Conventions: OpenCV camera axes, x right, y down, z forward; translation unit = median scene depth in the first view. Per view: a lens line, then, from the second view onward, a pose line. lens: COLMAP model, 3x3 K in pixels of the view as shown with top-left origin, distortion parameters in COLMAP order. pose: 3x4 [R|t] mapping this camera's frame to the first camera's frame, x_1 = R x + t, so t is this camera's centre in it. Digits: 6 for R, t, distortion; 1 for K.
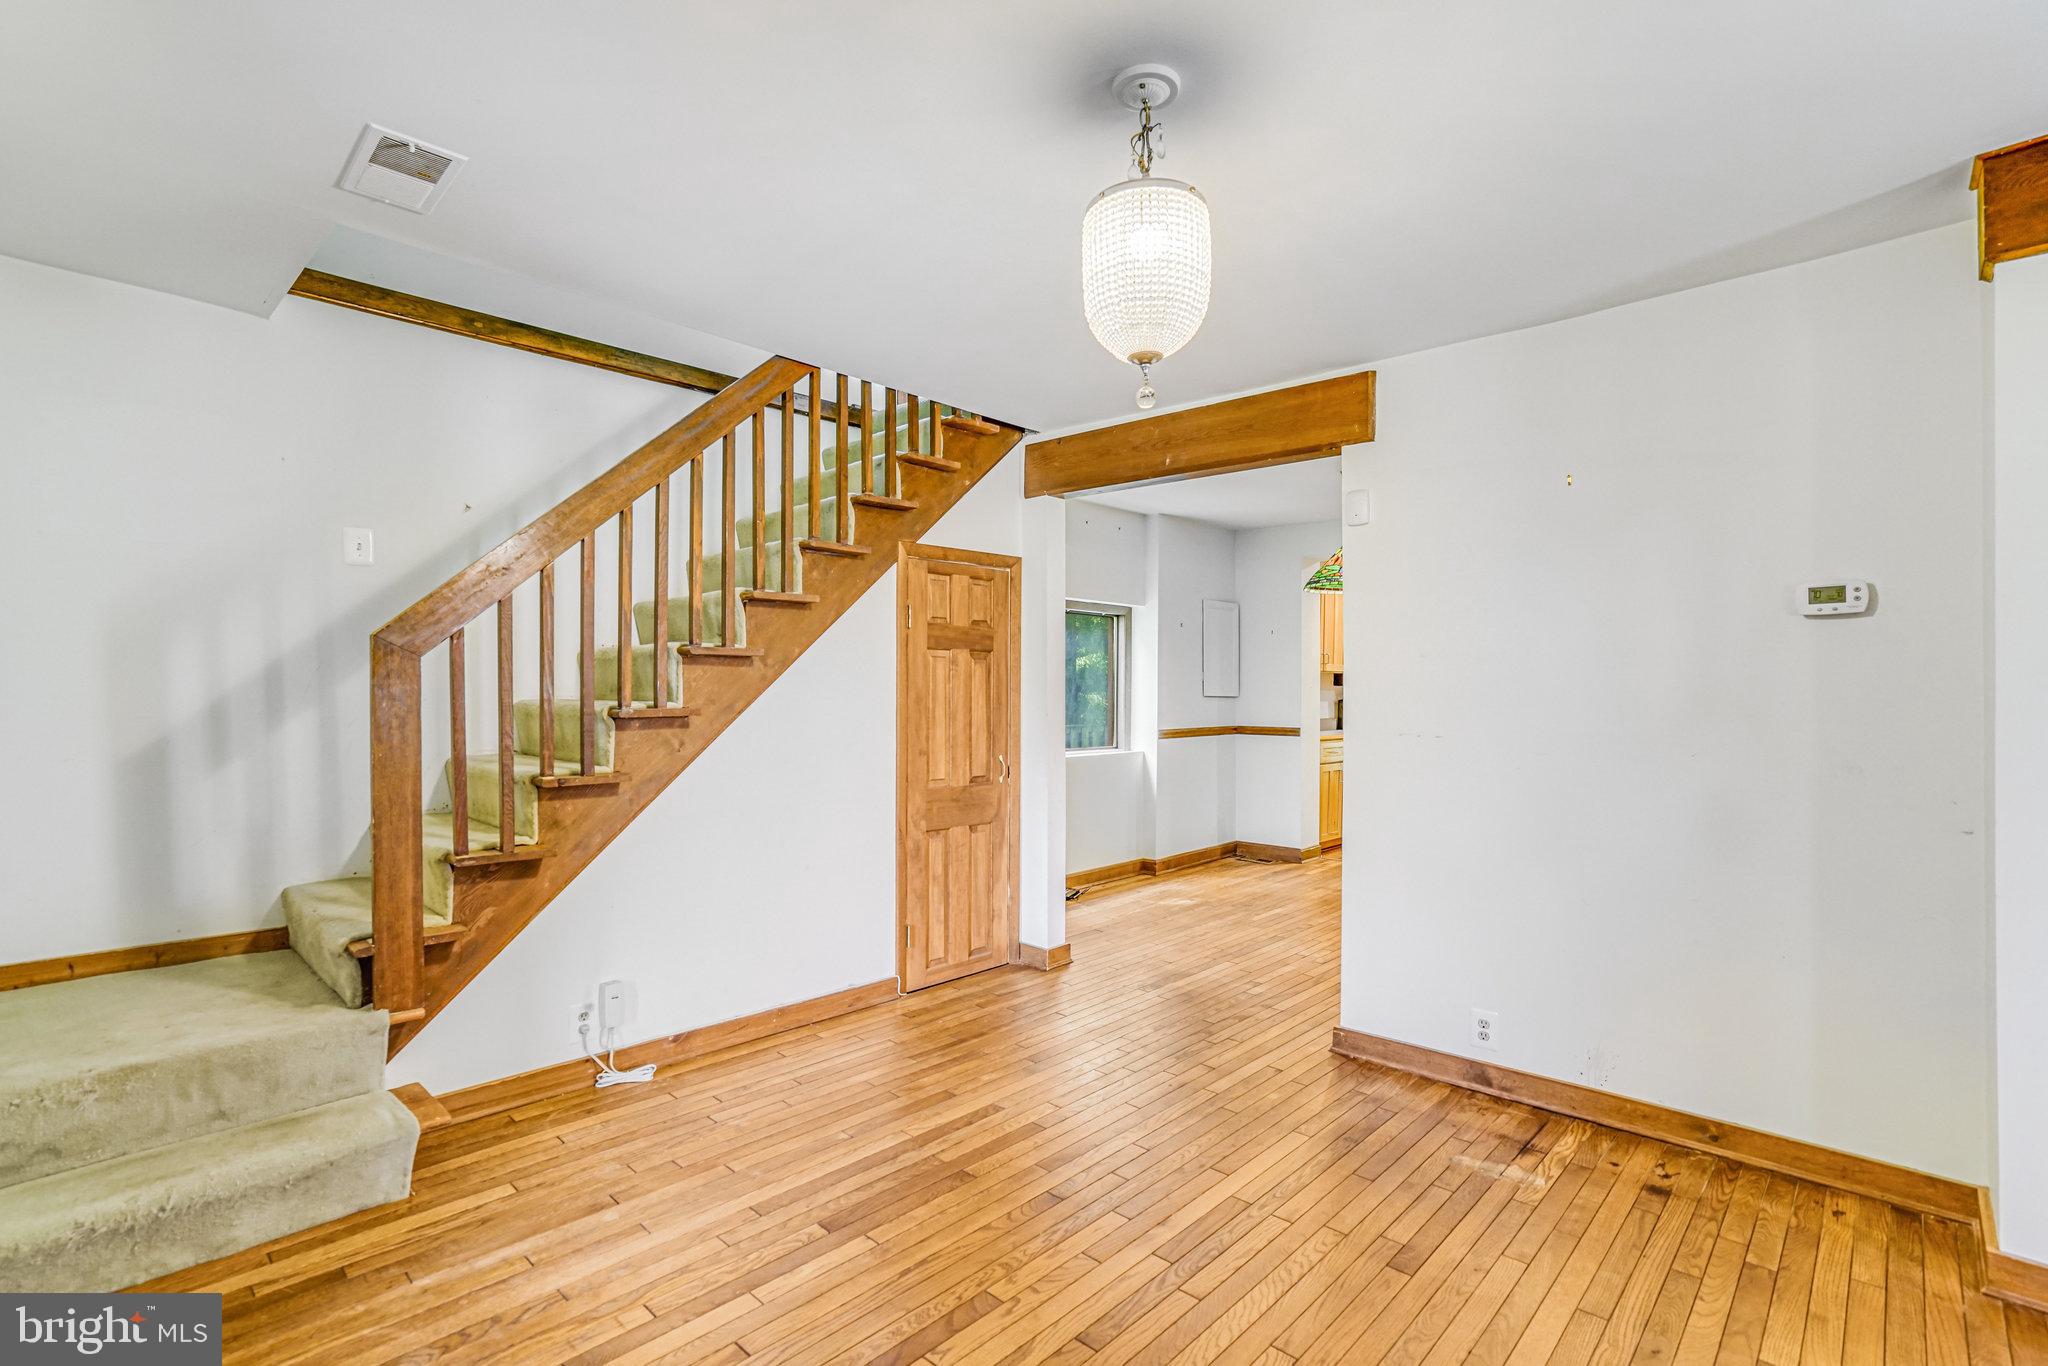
lens RADIAL K [[937.2, 0, 1009.1], [0, 937.2, 687.3], [0, 0, 1]] dist [-0.047369, 0.022058]
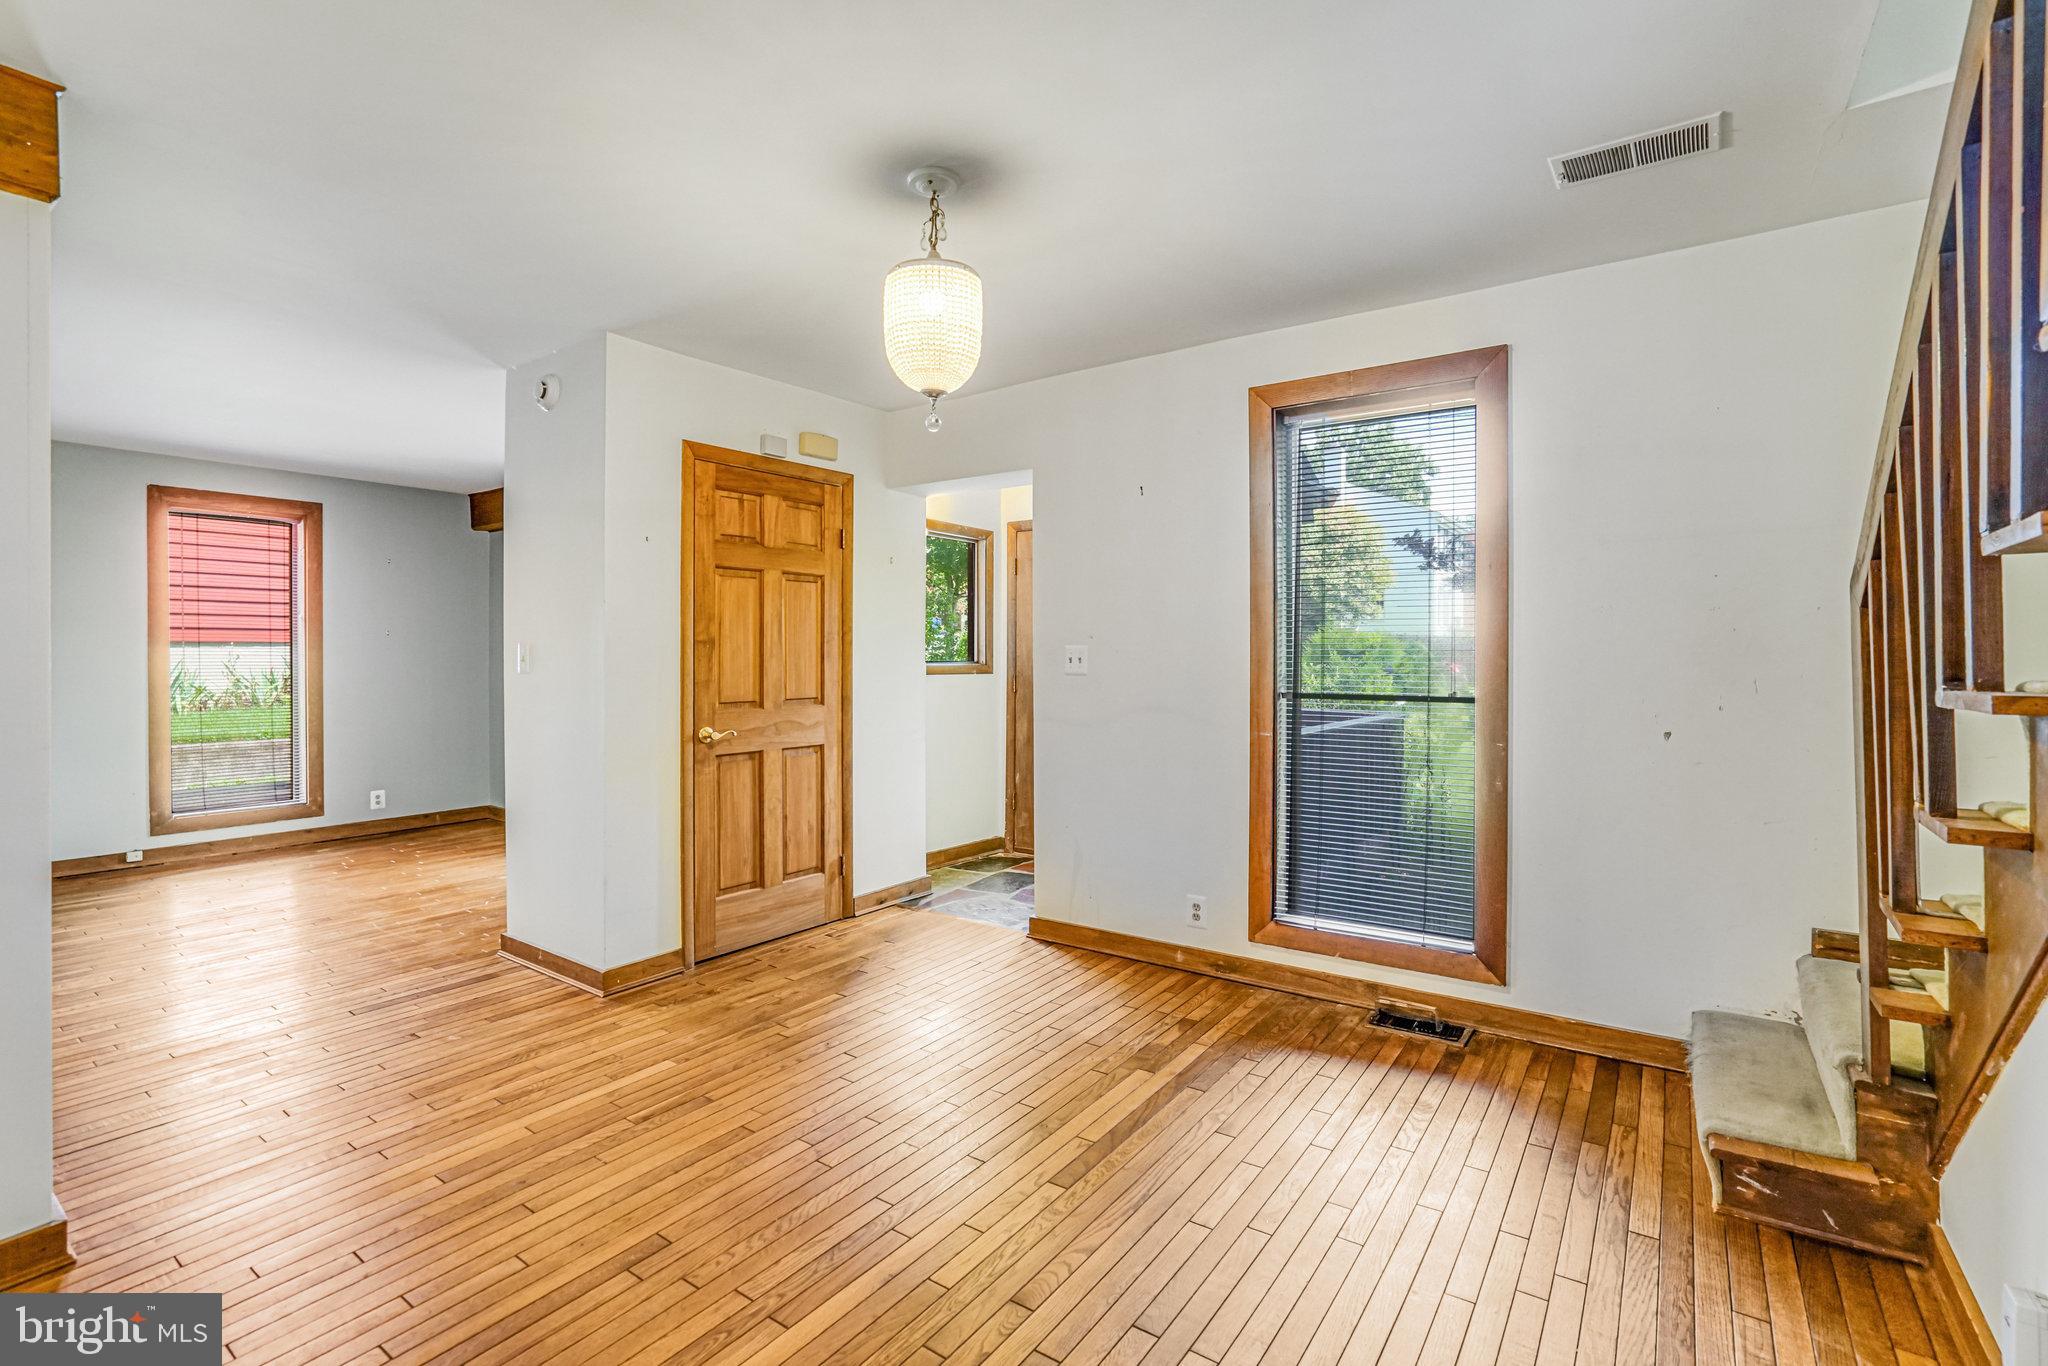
lens RADIAL K [[945.1, 0, 1013.3], [0, 945.1, 661.8], [0, 0, 1]] dist [-0.055047, 0.022722]
pose [[-0.990291, -0.001274, -0.139004, 0.128793], [-0.001667, 0.999995, 0.002711, 0.010821], [0.138999, 0.002916, -0.990288, 1.390419]]
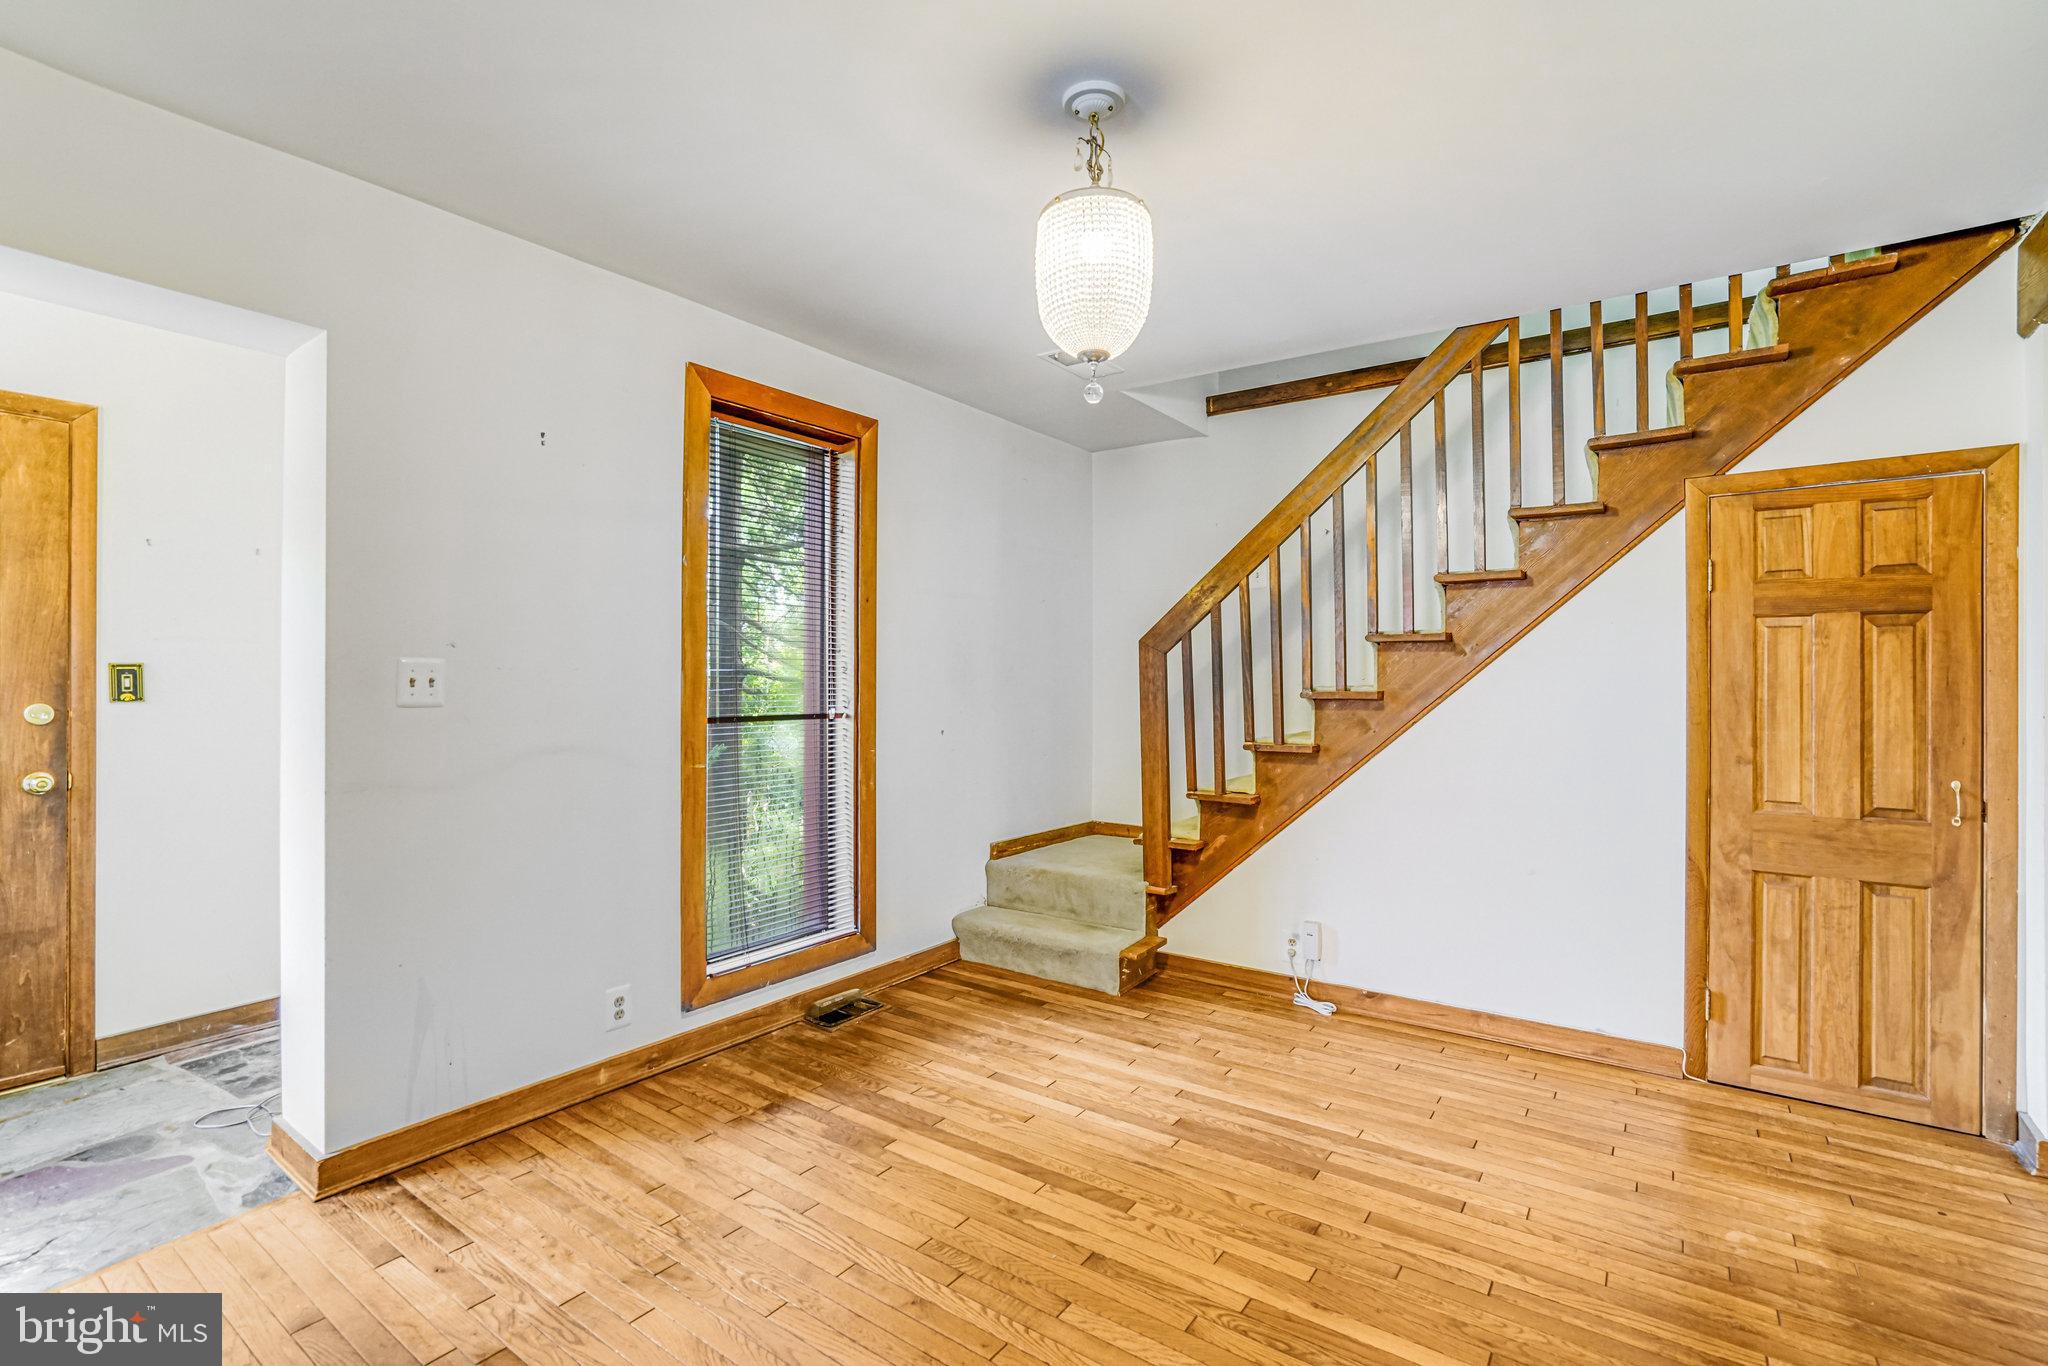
lens RADIAL K [[937.2, 0, 1009.1], [0, 937.2, 687.3], [0, 0, 1]] dist [-0.047369, 0.022058]
pose [[0.146451, 0.004211, -0.989209, 0.707027], [0.000057, 0.999991, 0.004265, 0.012957], [0.989218, -0.000681, 0.146449, 0.451448]]
